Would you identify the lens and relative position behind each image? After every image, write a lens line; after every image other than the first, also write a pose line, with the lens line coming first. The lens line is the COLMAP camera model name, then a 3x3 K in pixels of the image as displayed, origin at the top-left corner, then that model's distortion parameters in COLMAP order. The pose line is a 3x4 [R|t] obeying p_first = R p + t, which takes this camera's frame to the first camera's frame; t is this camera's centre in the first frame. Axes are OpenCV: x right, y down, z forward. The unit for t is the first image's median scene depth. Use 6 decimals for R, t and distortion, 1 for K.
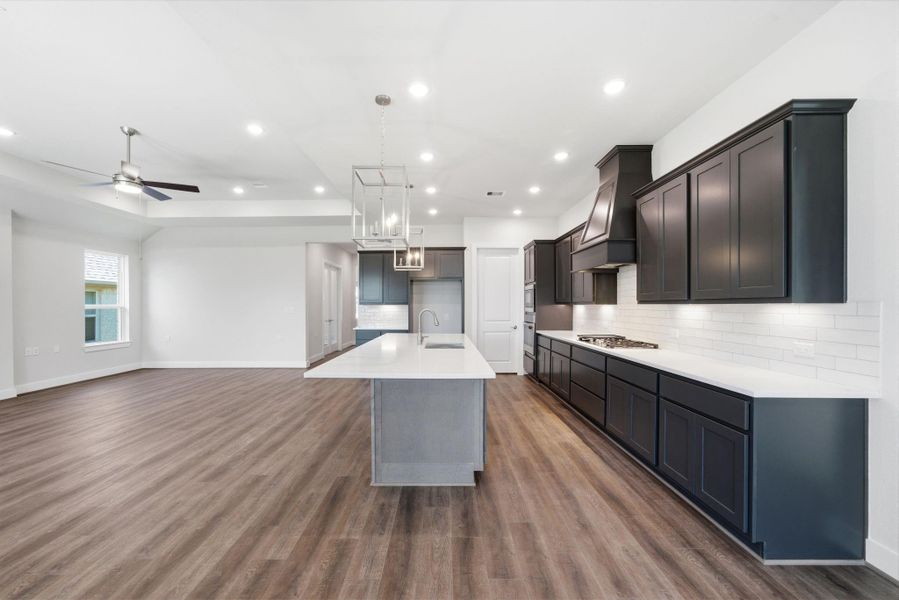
lens RADIAL K [[362.2, 0, 446.3], [0, 362.2, 304.3], [0, 0, 1]] dist [-0.005188, 0.003095]
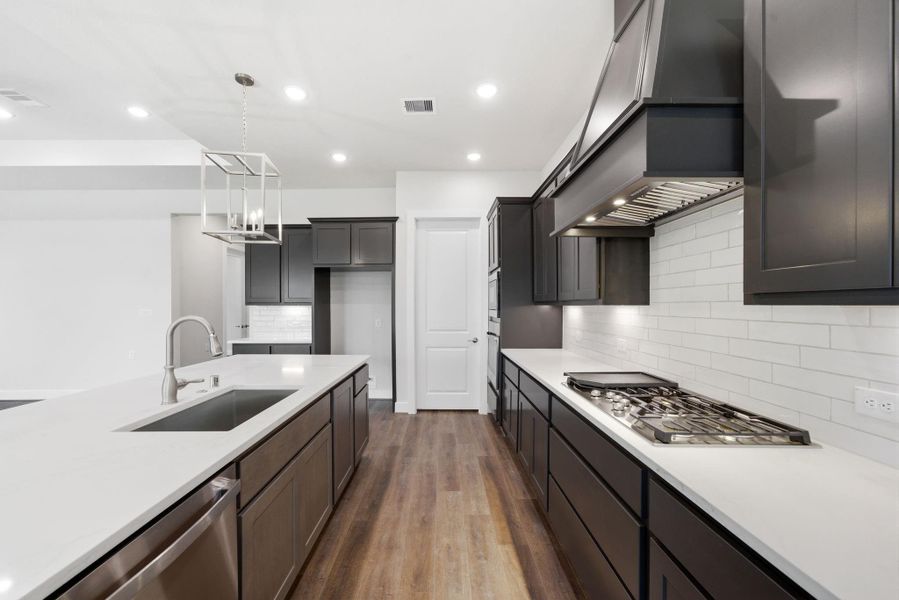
lens RADIAL K [[362.2, 0, 441.9], [0, 362.2, 305.2], [0, 0, 1]] dist [-0.005188, 0.003095]
pose [[0.999971, -0.001103, -0.007521, 0.201229], [0.001115, 0.999998, 0.001625, -0.000922], [0.007520, -0.001634, 0.999970, 0.516174]]
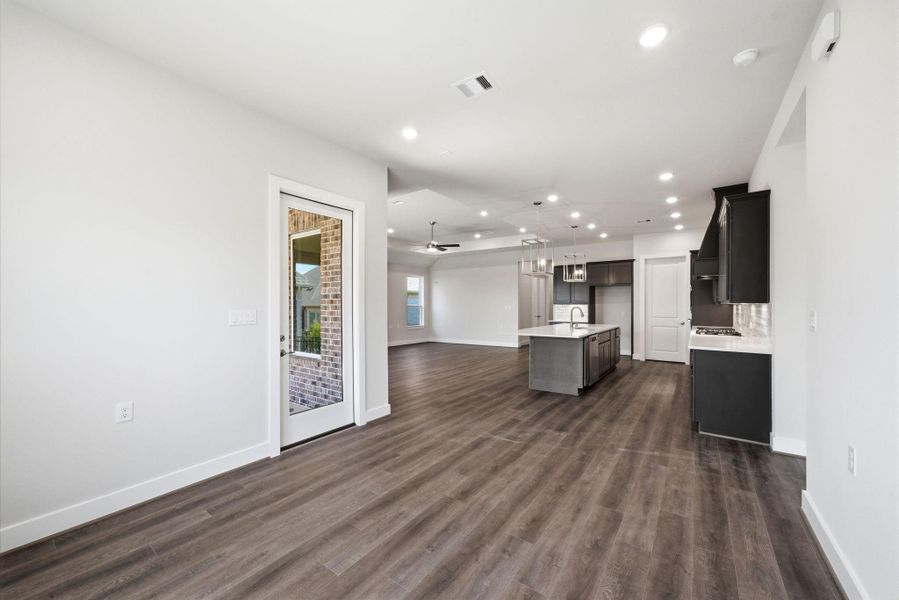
lens RADIAL K [[362.2, 0, 442.3], [0, 362.2, 304.0], [0, 0, 1]] dist [-0.005188, 0.003095]
pose [[0.809679, 0.001049, -0.586873, 0.366121], [-0.001199, 0.999999, 0.000134, -0.000443], [0.586872, 0.000595, 0.809679, -0.600580]]
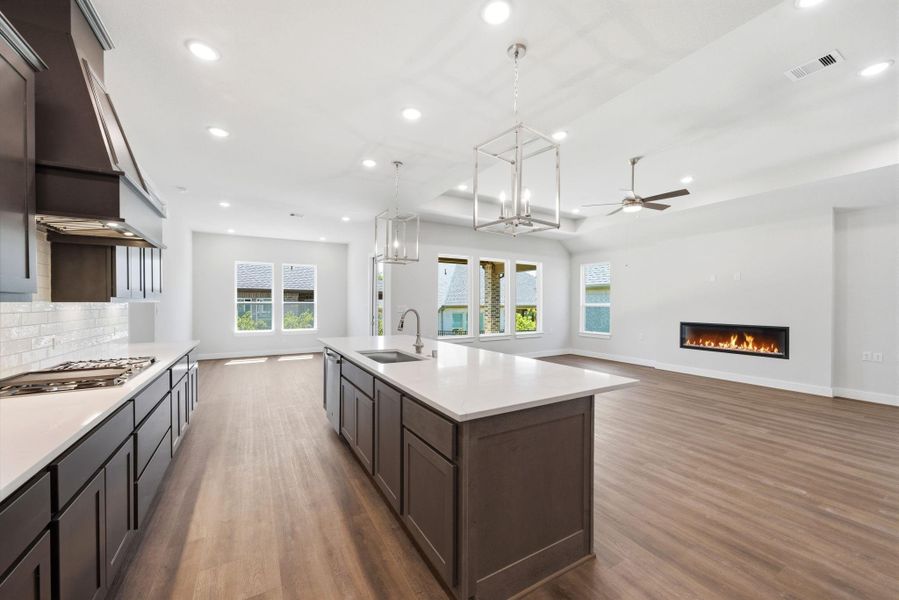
lens RADIAL K [[362.2, 0, 456.4], [0, 362.2, 301.3], [0, 0, 1]] dist [-0.005188, 0.003095]
pose [[-0.870036, 0.001485, -0.492985, 0.214372], [0.000318, 0.999997, 0.002450, -0.001663], [0.492988, 0.001974, -0.870034, 1.481086]]
